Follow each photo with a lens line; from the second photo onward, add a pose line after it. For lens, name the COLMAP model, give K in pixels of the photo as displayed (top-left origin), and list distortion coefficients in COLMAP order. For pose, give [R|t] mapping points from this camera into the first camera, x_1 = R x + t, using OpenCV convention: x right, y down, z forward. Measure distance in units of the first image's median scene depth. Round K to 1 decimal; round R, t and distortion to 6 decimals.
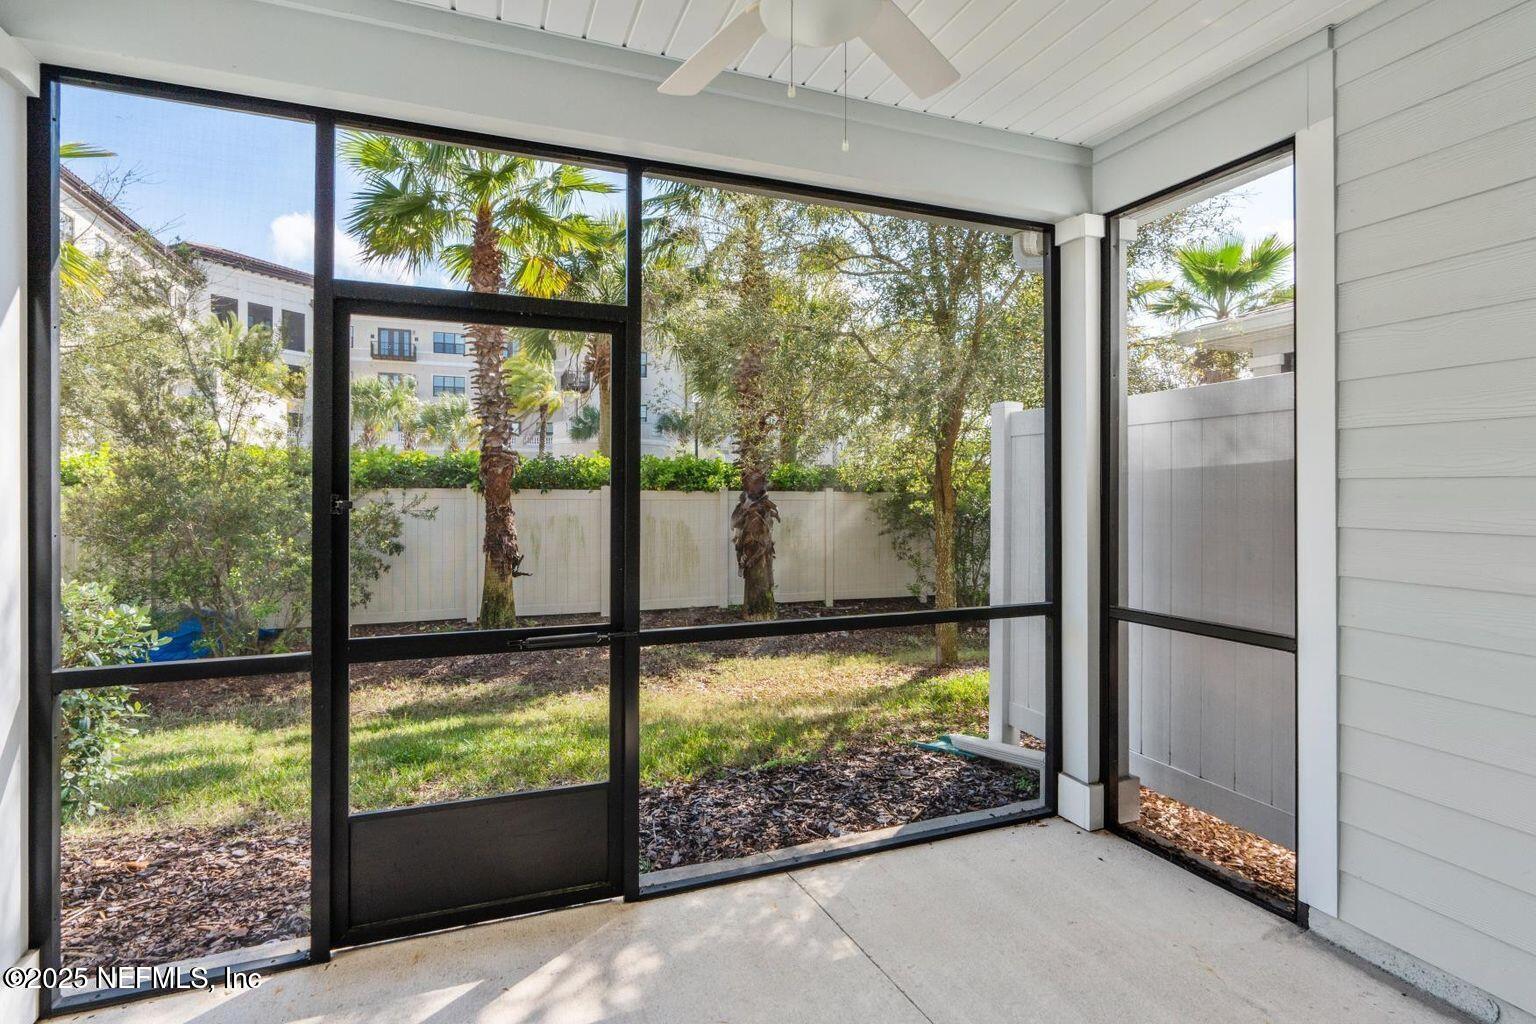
lens RADIAL K [[741.5, 0, 778.3], [0, 741.5, 486.8], [0, 0, 1]] dist [-0.013182, 0.000259]
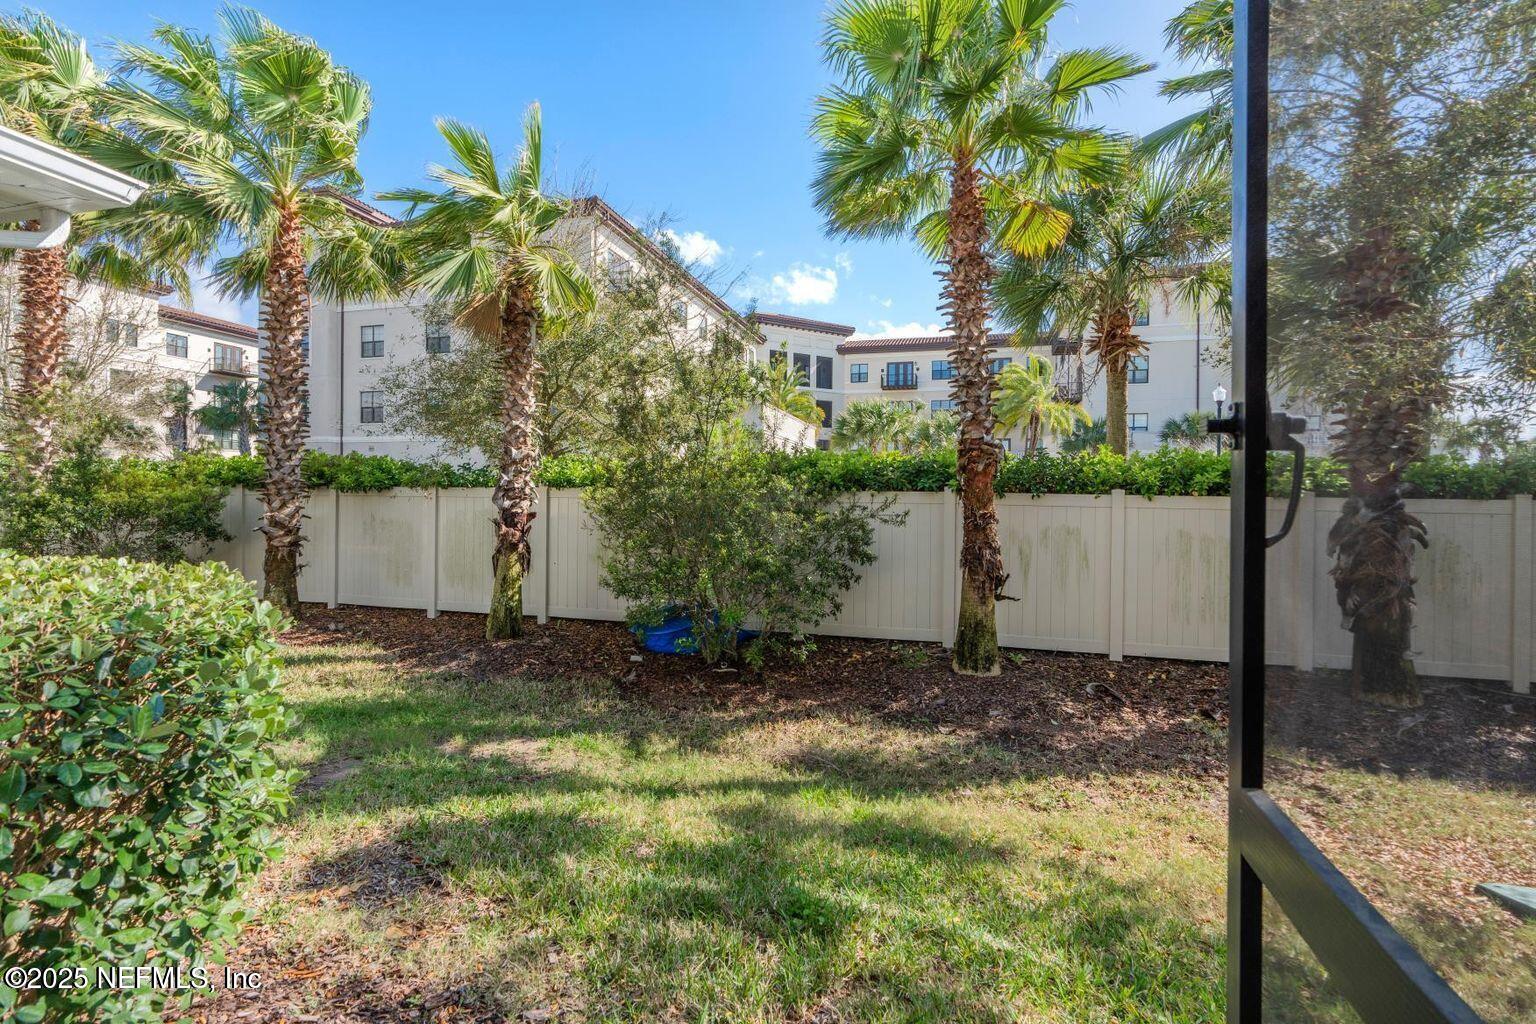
lens RADIAL K [[690.3, 0, 772.0], [0, 690.3, 507.2], [0, 0, 1]] dist [-0.003091, 0.000398]
pose [[0.785577, 0.011395, -0.618659, -0.085718], [-0.007768, 0.999933, 0.008553, 0.015943], [0.618715, -0.001914, 0.785613, 0.258343]]
